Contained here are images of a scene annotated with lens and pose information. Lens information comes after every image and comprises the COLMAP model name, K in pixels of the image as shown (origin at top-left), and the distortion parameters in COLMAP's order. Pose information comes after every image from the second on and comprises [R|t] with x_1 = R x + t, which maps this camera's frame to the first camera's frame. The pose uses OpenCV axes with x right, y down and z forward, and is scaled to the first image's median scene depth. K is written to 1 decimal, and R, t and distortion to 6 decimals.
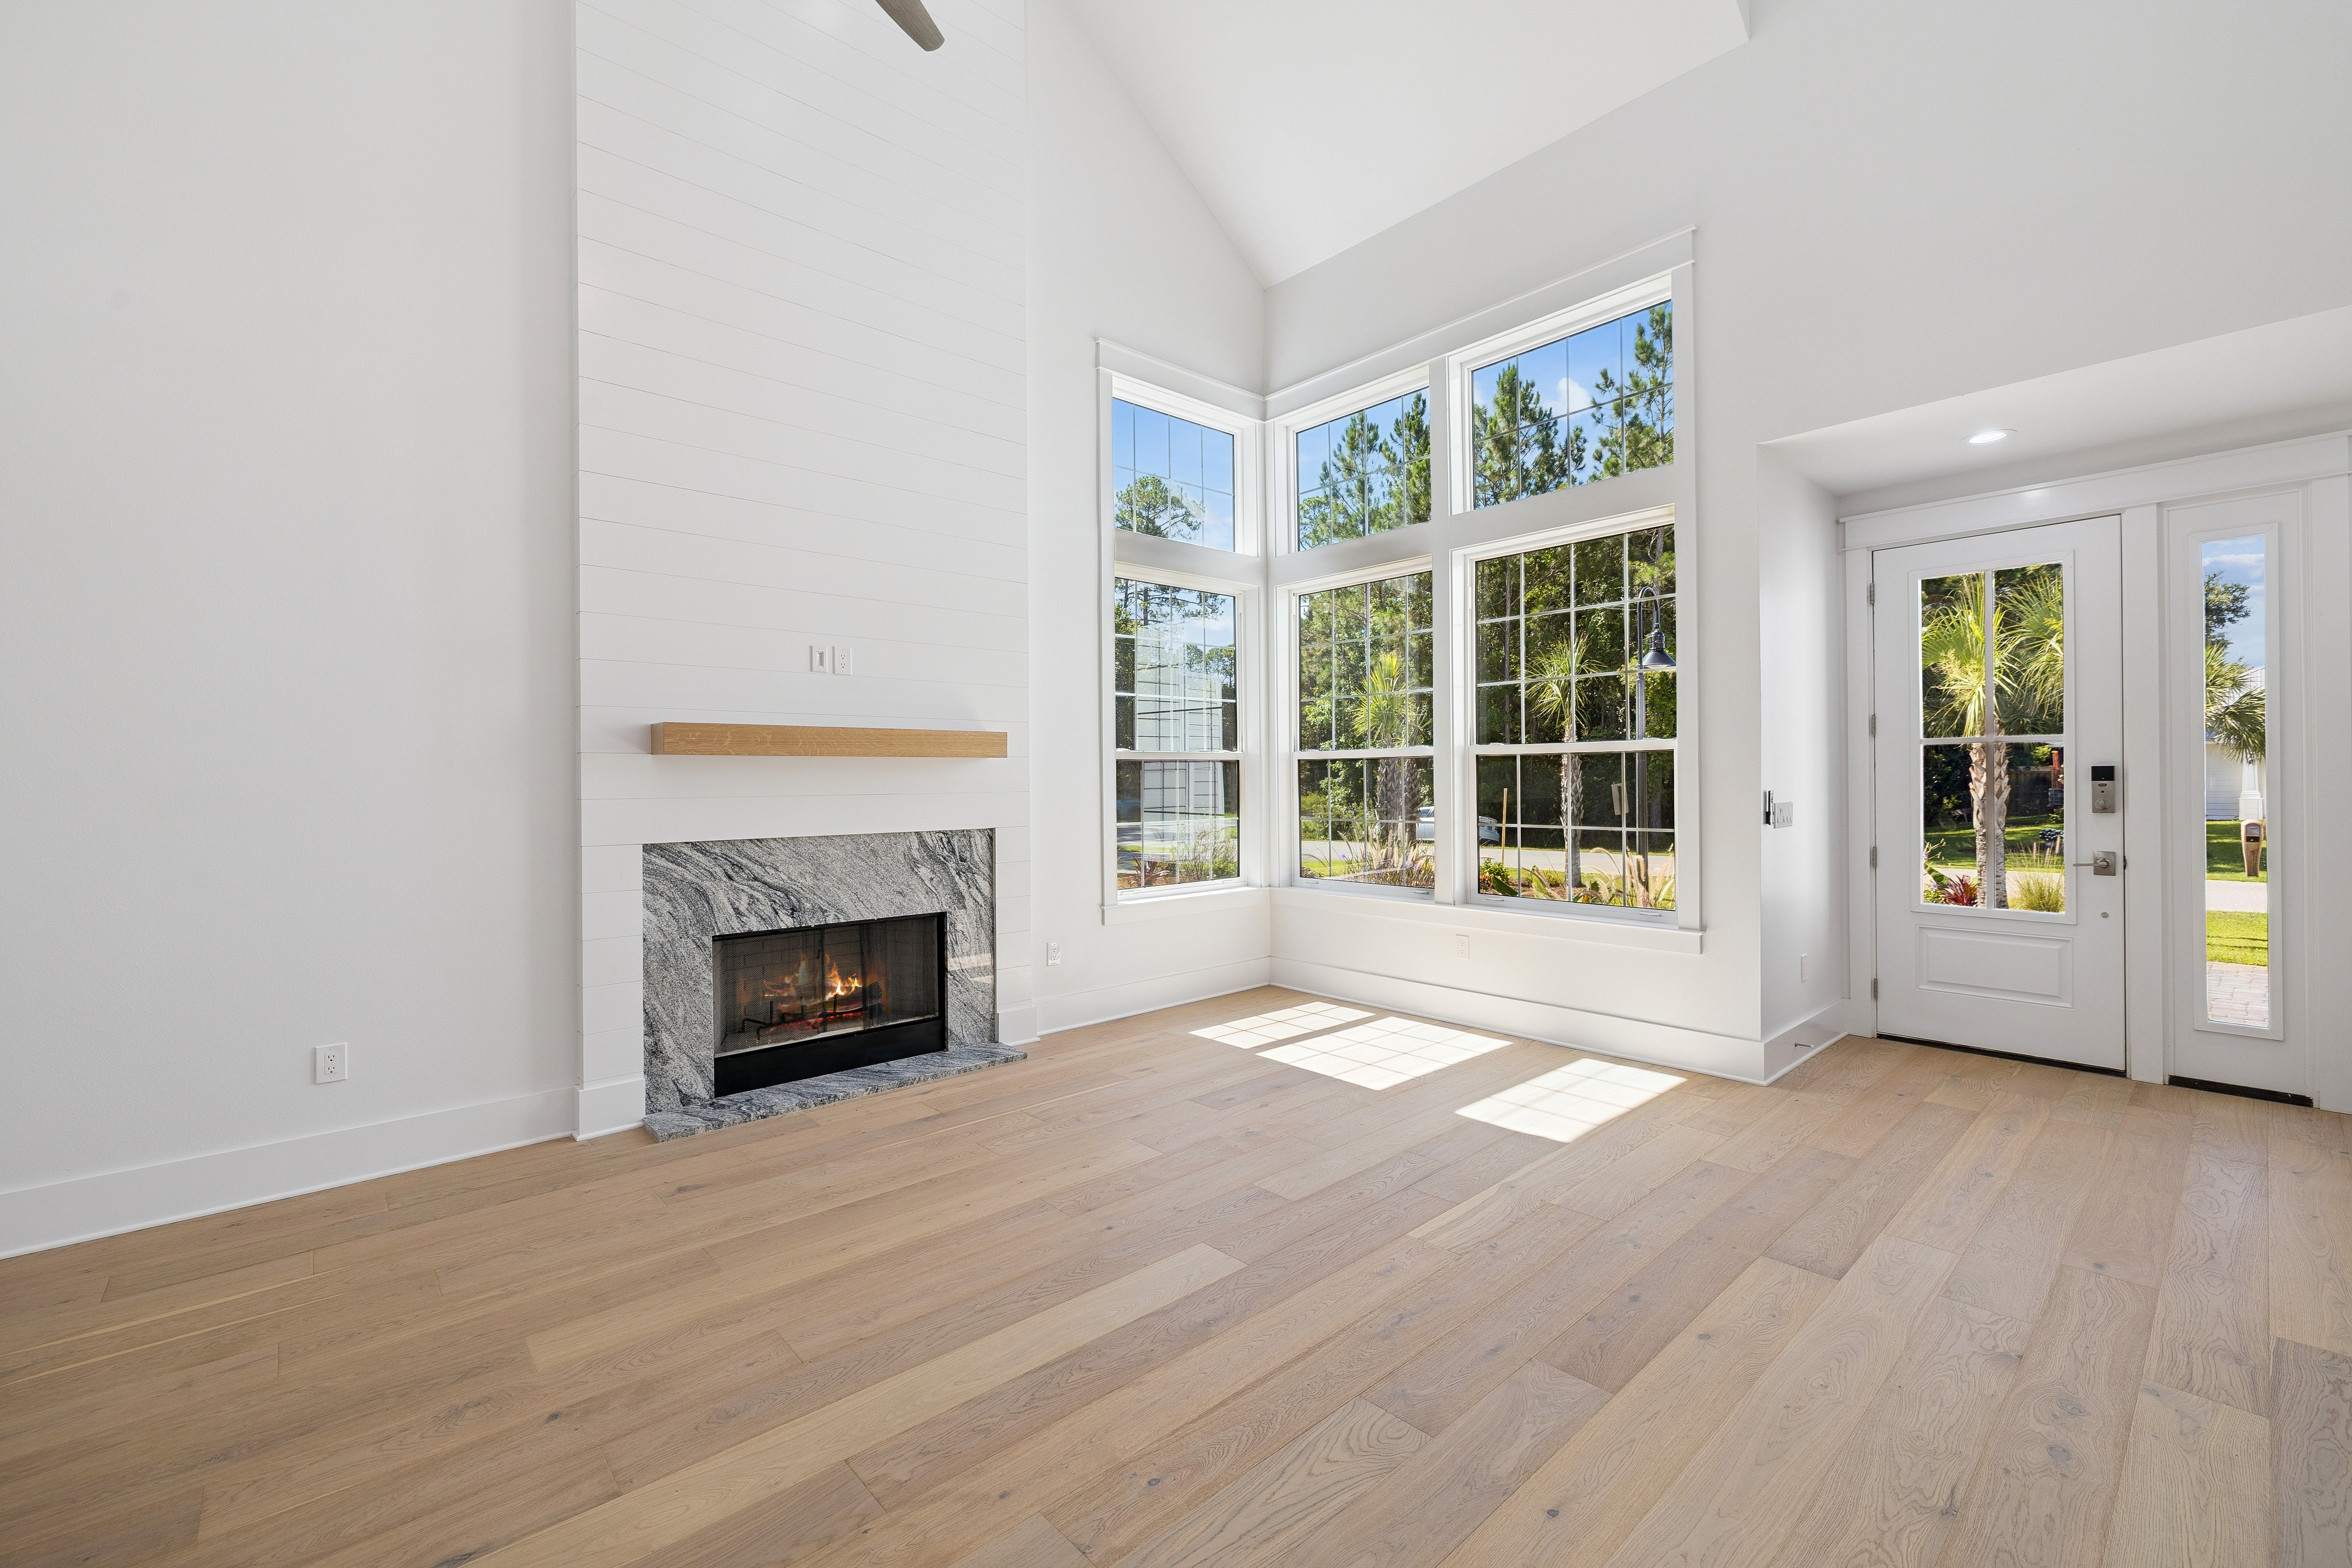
lens RADIAL K [[984.6, 0, 1187.9], [0, 984.6, 773.2], [0, 0, 1]] dist [-0.002709, 0.000675]
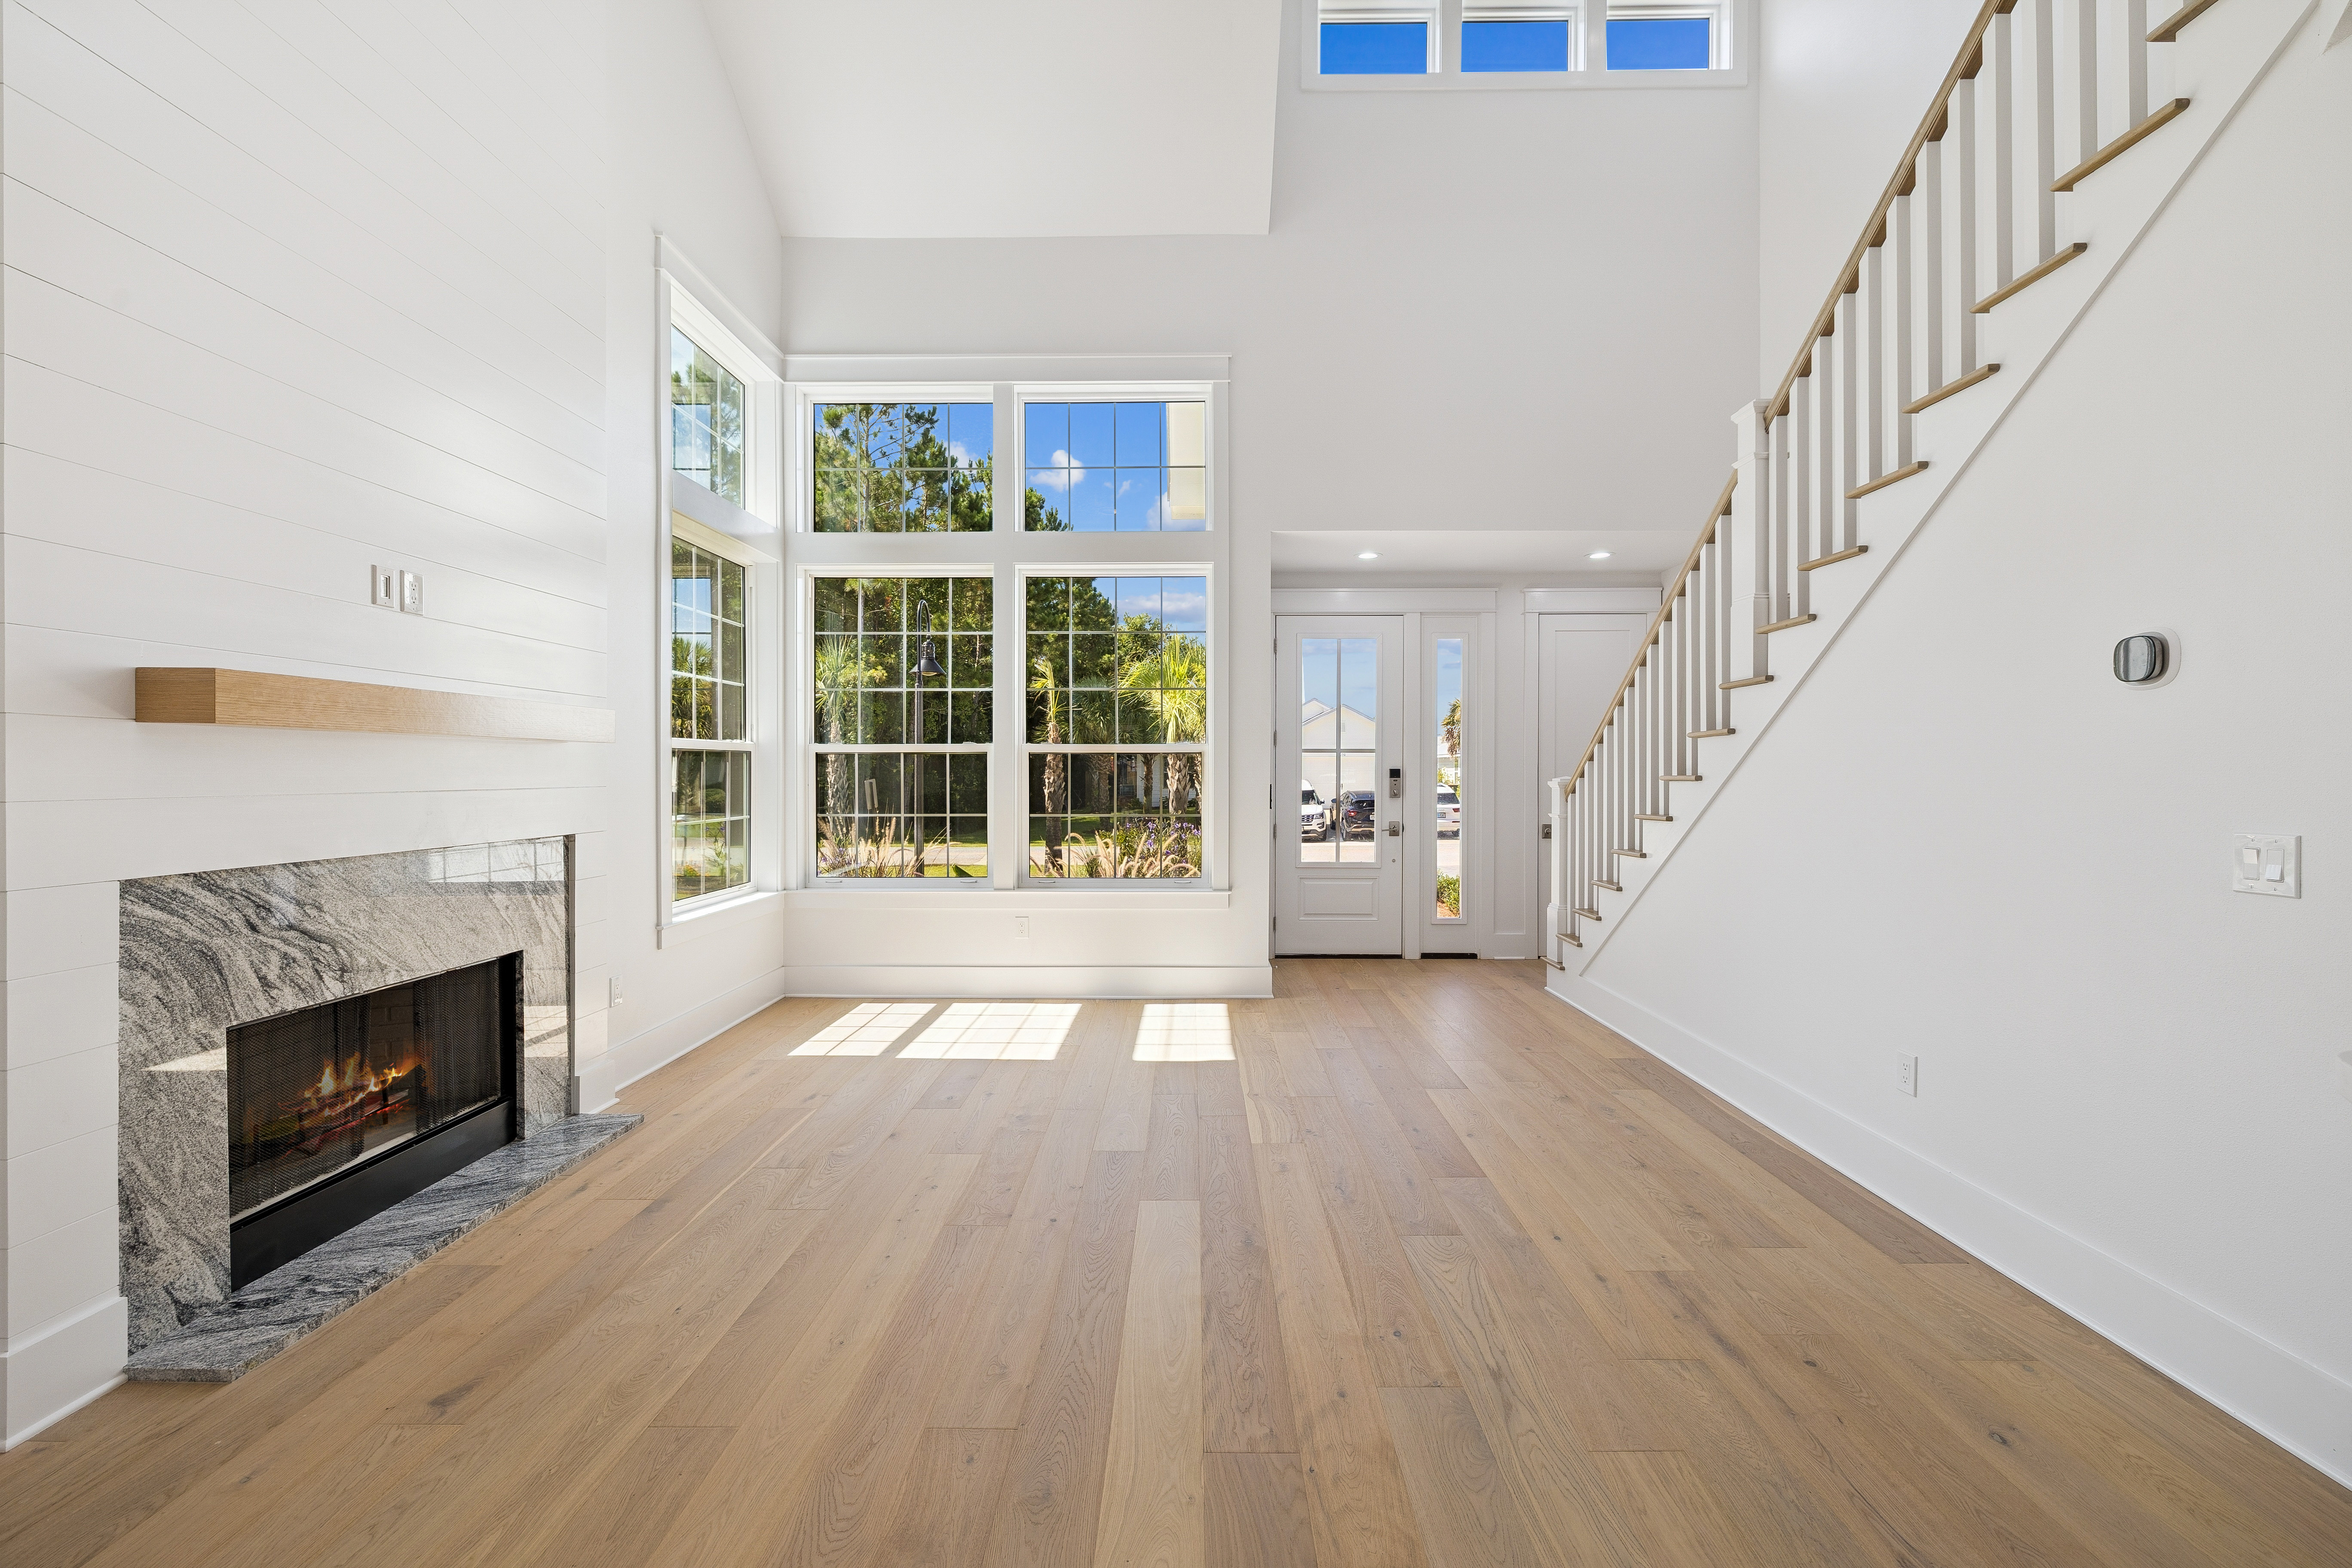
lens RADIAL K [[984.6, 0, 1183.9], [0, 984.6, 774.4], [0, 0, 1]] dist [-0.002709, 0.000675]
pose [[0.675804, 0.006414, 0.737053, -0.536001], [-0.009782, 0.999952, 0.000267, 0.005257], [-0.737016, -0.007390, 0.675834, 0.168011]]
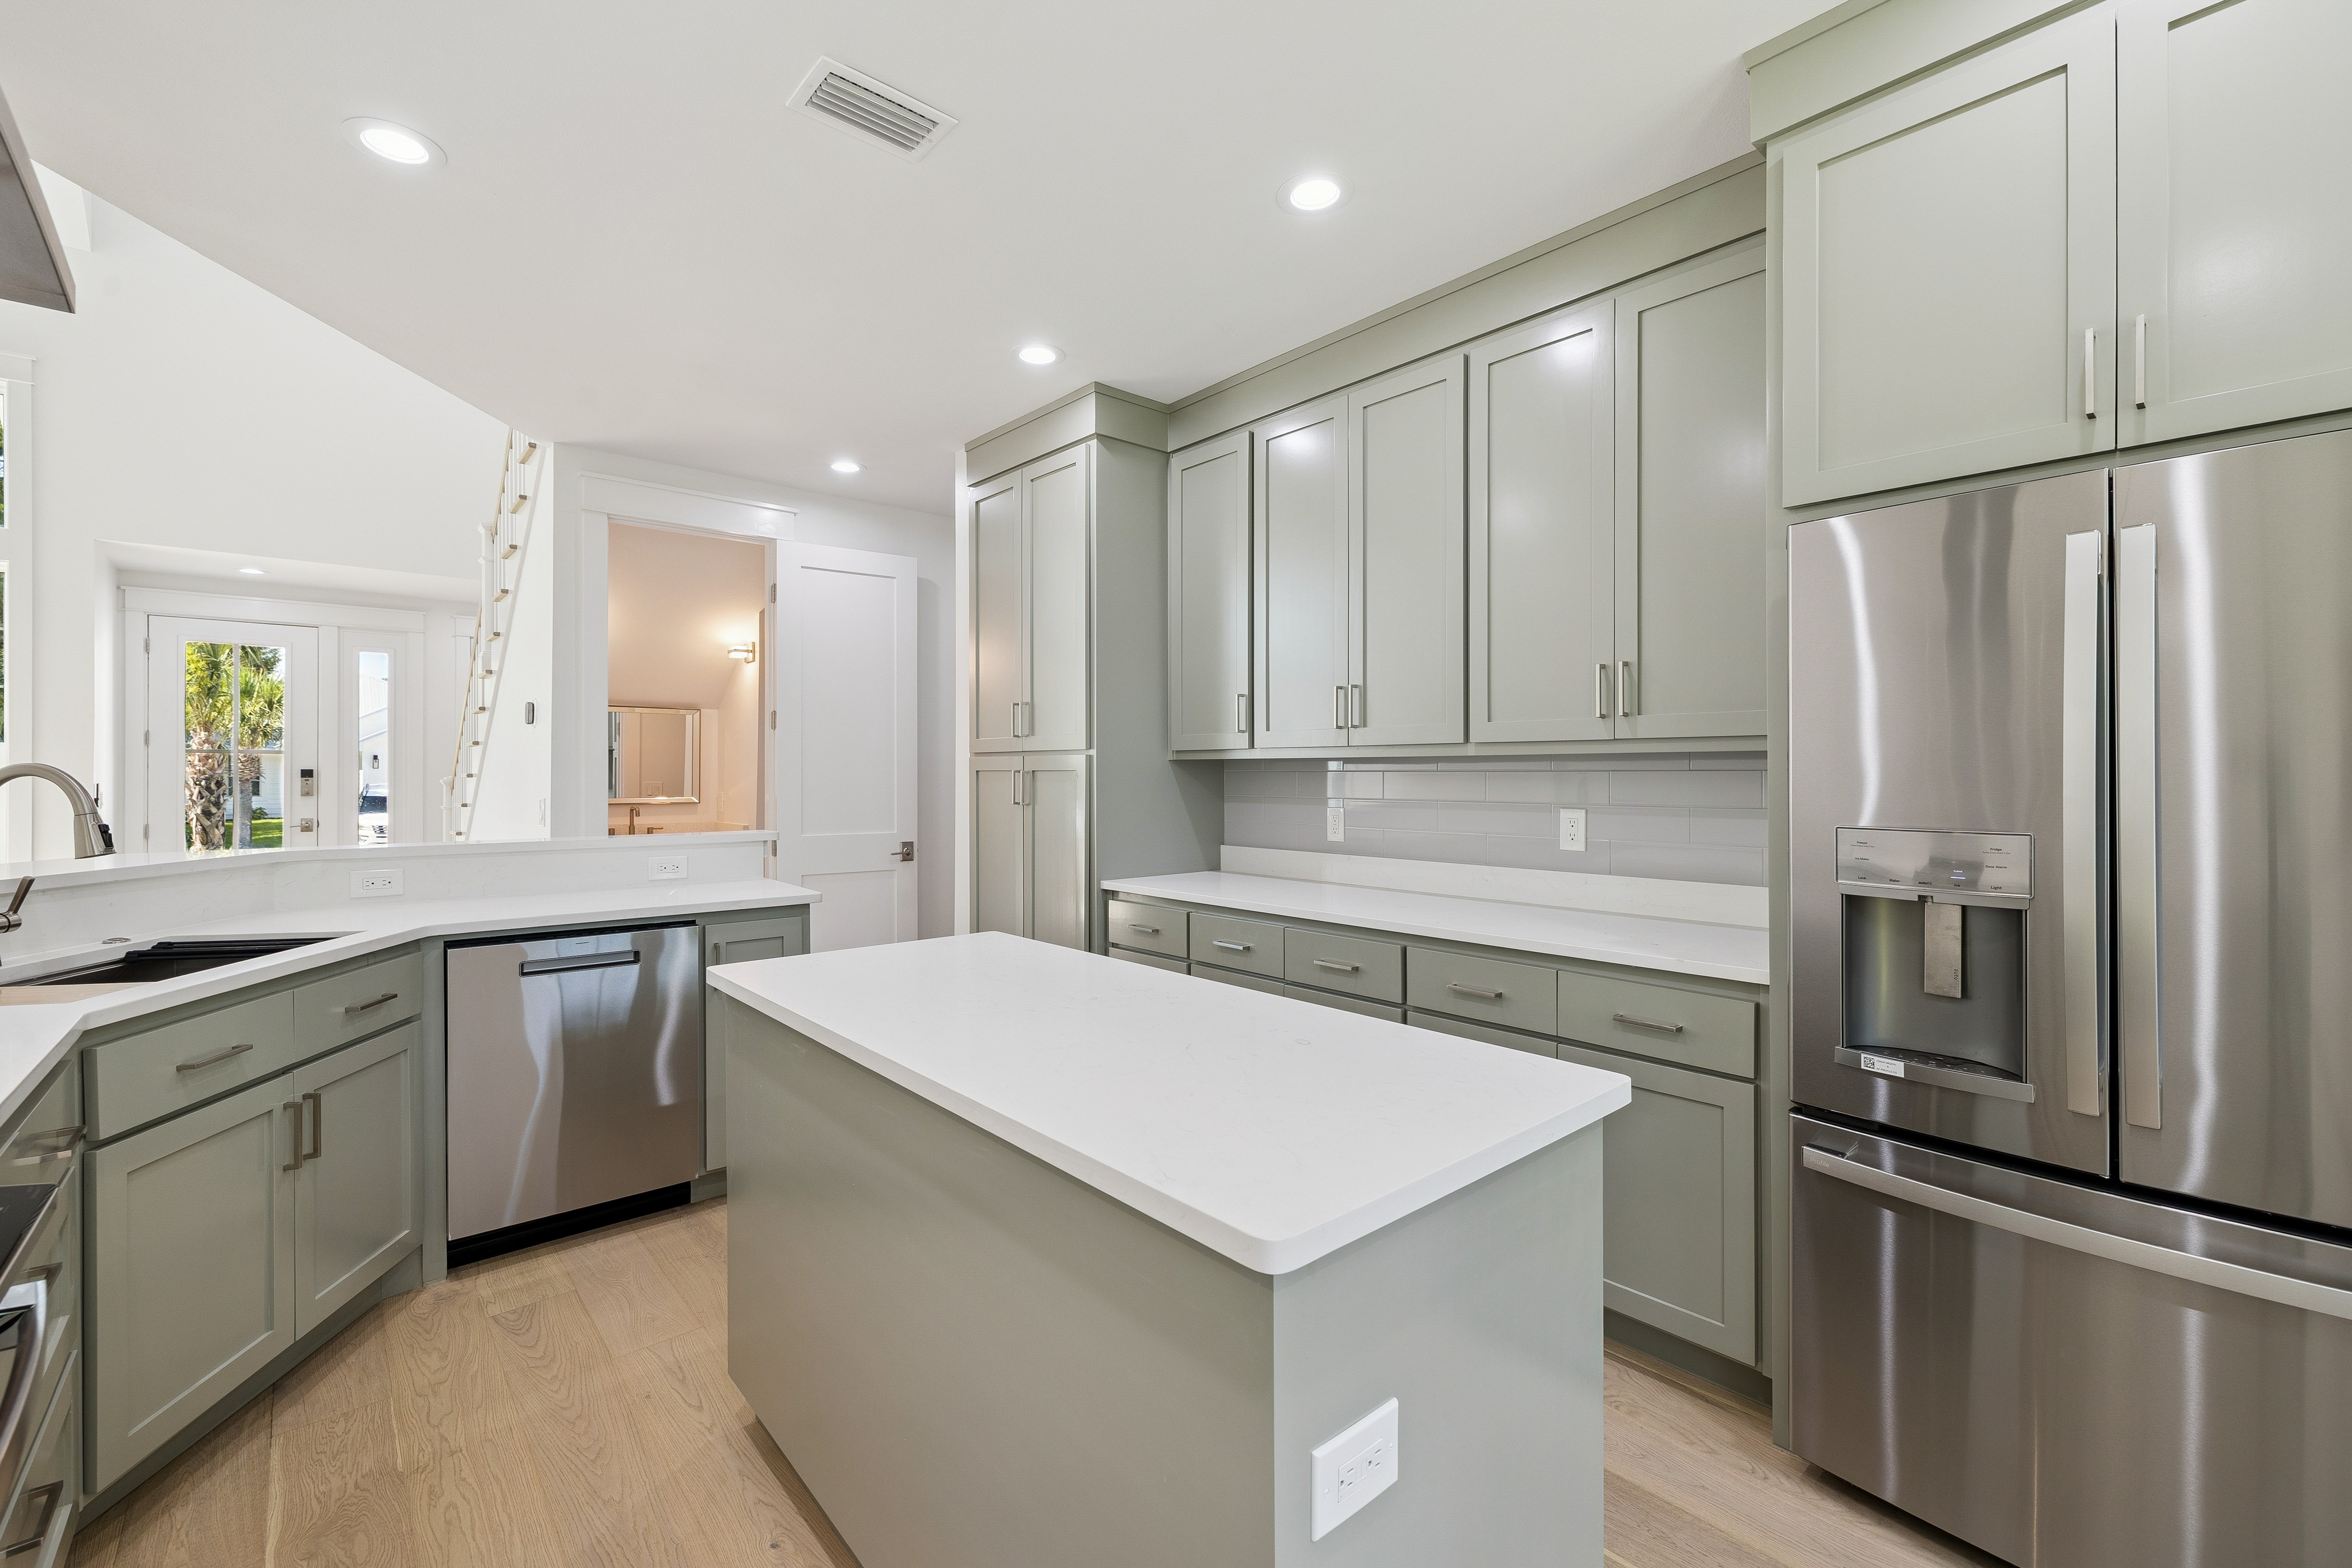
lens RADIAL K [[984.6, 0, 1198.5], [0, 984.6, 772.5], [0, 0, 1]] dist [-0.002709, 0.000675]
pose [[-0.004182, 0.011062, 0.999930, -0.881077], [-0.004507, 0.999928, -0.011080, 0.011359], [-0.999981, -0.004553, -0.004132, -0.620041]]
